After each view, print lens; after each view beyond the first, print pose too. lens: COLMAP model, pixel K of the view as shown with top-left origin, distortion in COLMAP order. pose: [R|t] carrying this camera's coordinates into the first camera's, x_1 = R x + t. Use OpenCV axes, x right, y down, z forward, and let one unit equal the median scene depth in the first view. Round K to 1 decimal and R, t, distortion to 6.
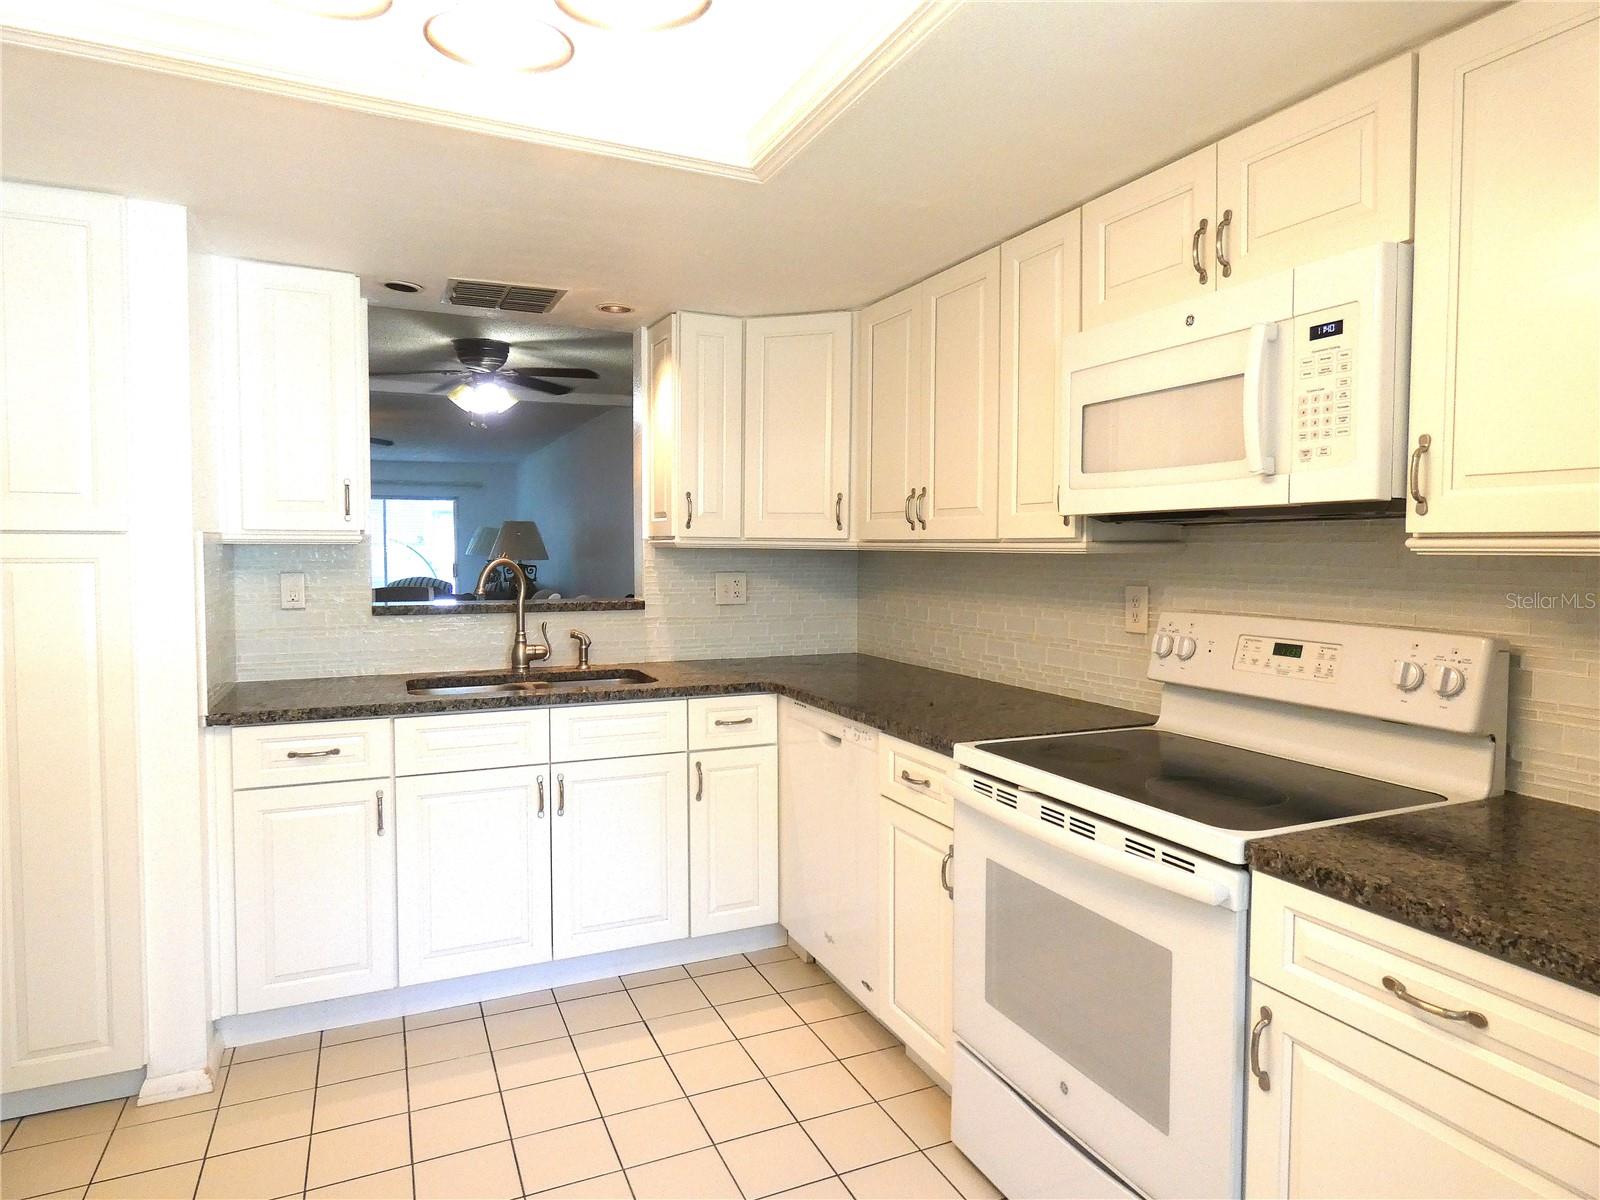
lens RADIAL K [[957.6, 0, 799.6], [0, 957.6, 592.0], [0, 0, 1]] dist [-0.001002, -0.003232]
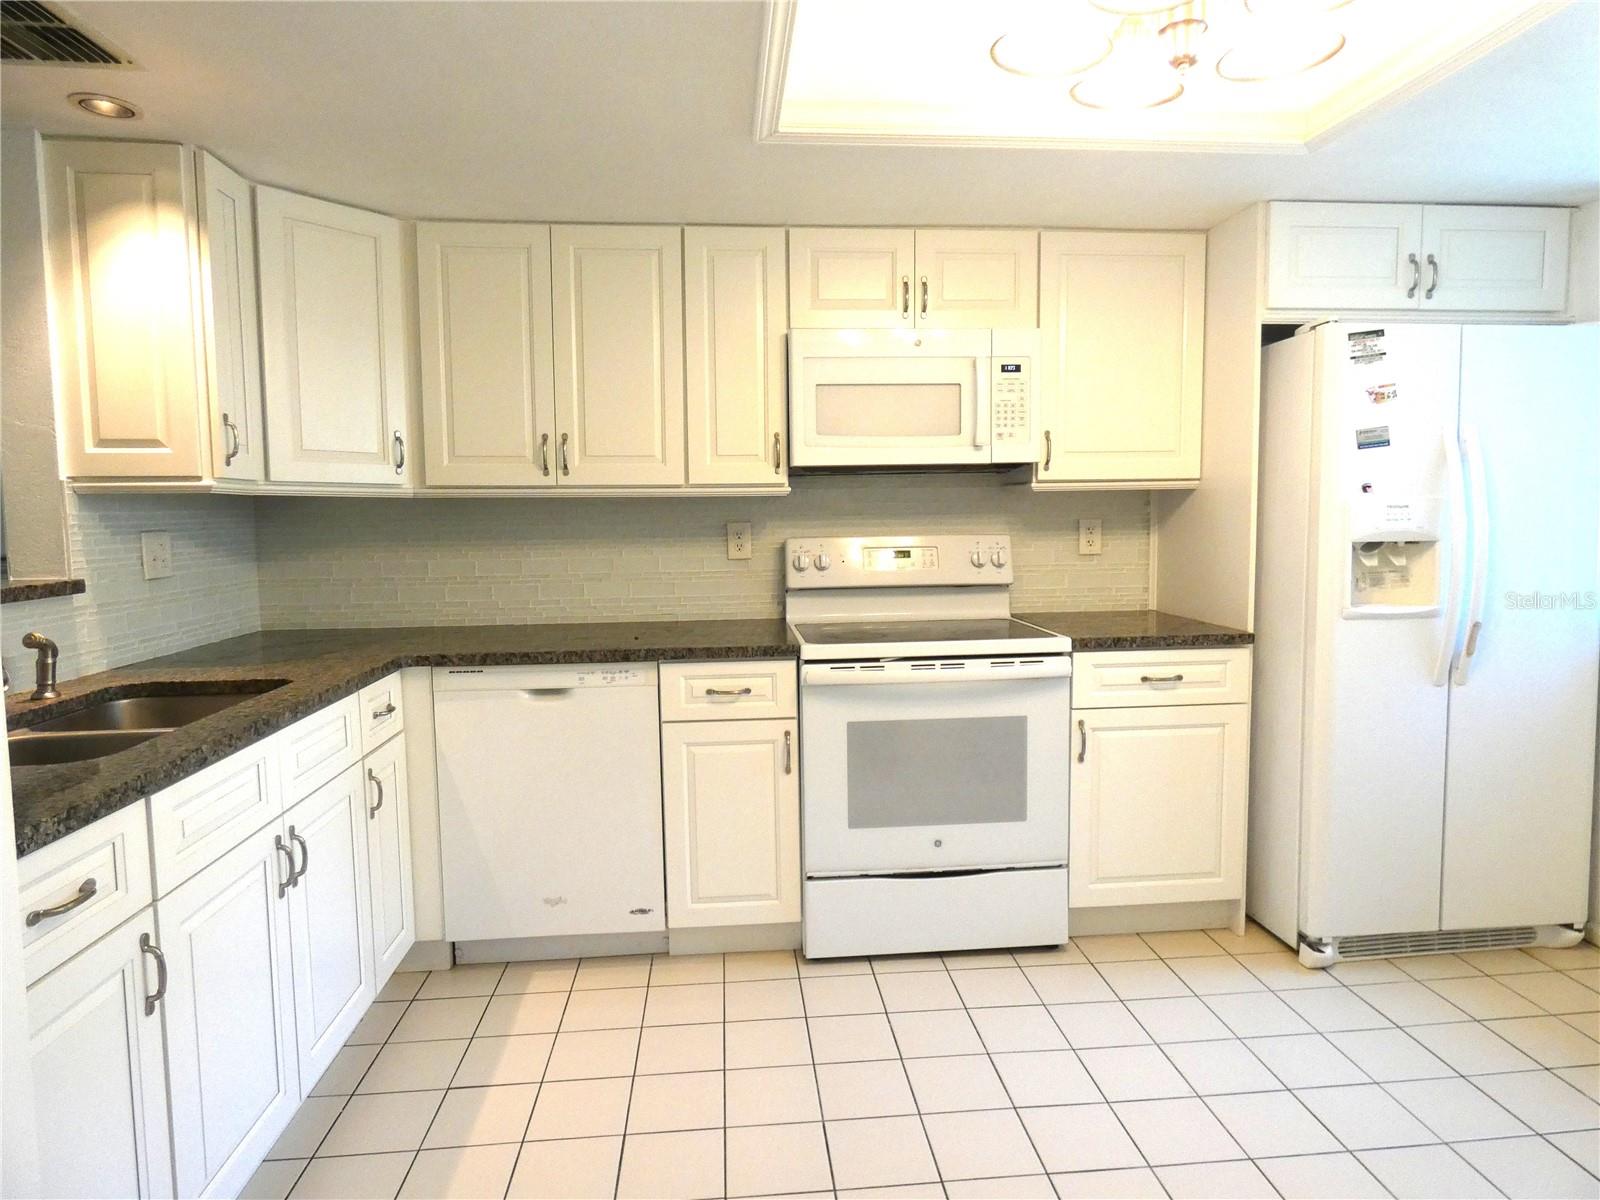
lens RADIAL K [[957.6, 0, 802.0], [0, 957.6, 598.1], [0, 0, 1]] dist [-0.001002, -0.003232]
pose [[0.325879, -0.091867, 0.940938, -1.136224], [0.057224, 0.995360, 0.077362, 0.000036], [-0.943678, 0.028634, 0.329624, 0.660007]]
